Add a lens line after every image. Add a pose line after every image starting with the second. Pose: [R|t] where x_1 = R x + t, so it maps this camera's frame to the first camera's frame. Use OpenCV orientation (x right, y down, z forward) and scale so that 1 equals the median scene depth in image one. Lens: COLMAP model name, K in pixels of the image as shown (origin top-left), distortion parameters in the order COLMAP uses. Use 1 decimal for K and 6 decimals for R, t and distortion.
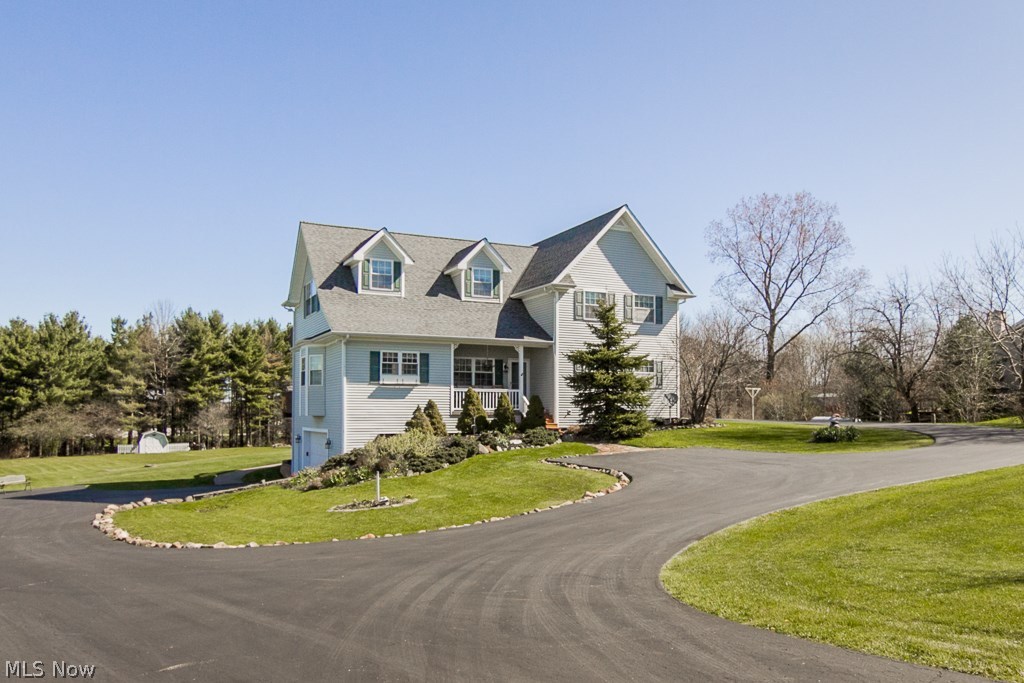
lens RADIAL K [[624.8, 0, 516.4], [0, 624.8, 346.5], [0, 0, 1]] dist [-0.008320, -0.003939]
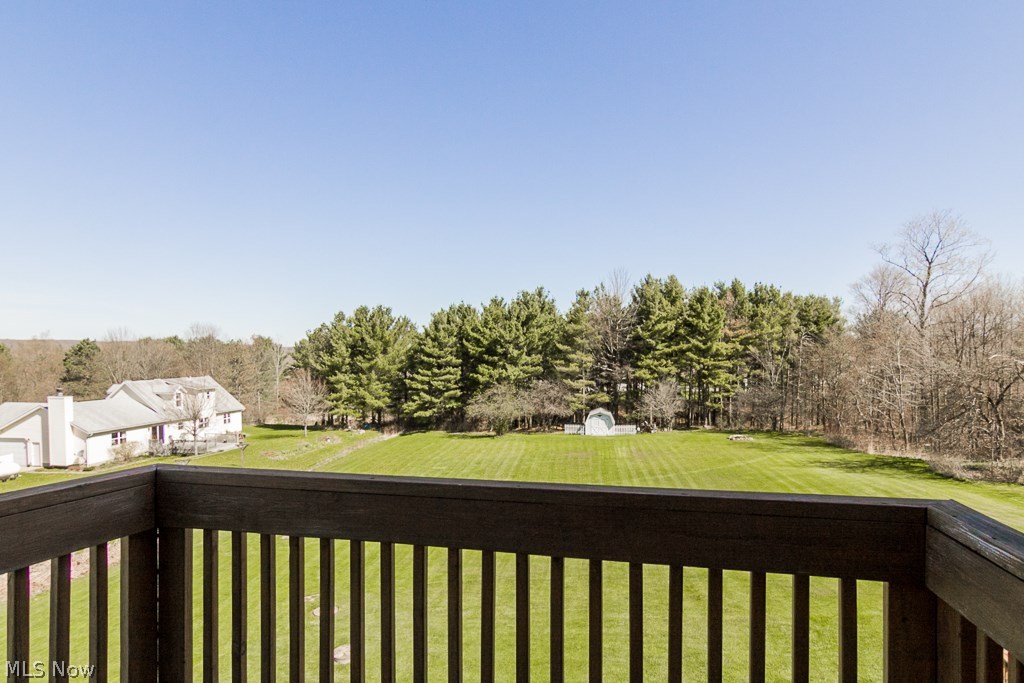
lens RADIAL K [[550.2, 0, 517.0], [0, 550.2, 348.5], [0, 0, 1]] dist [-0.004774, 0.000173]
pose [[0.706864, 0.011900, -0.707249, -0.079244], [0.045656, 0.997006, 0.062406, -0.013468], [0.705874, -0.076403, 0.704205, 0.306083]]
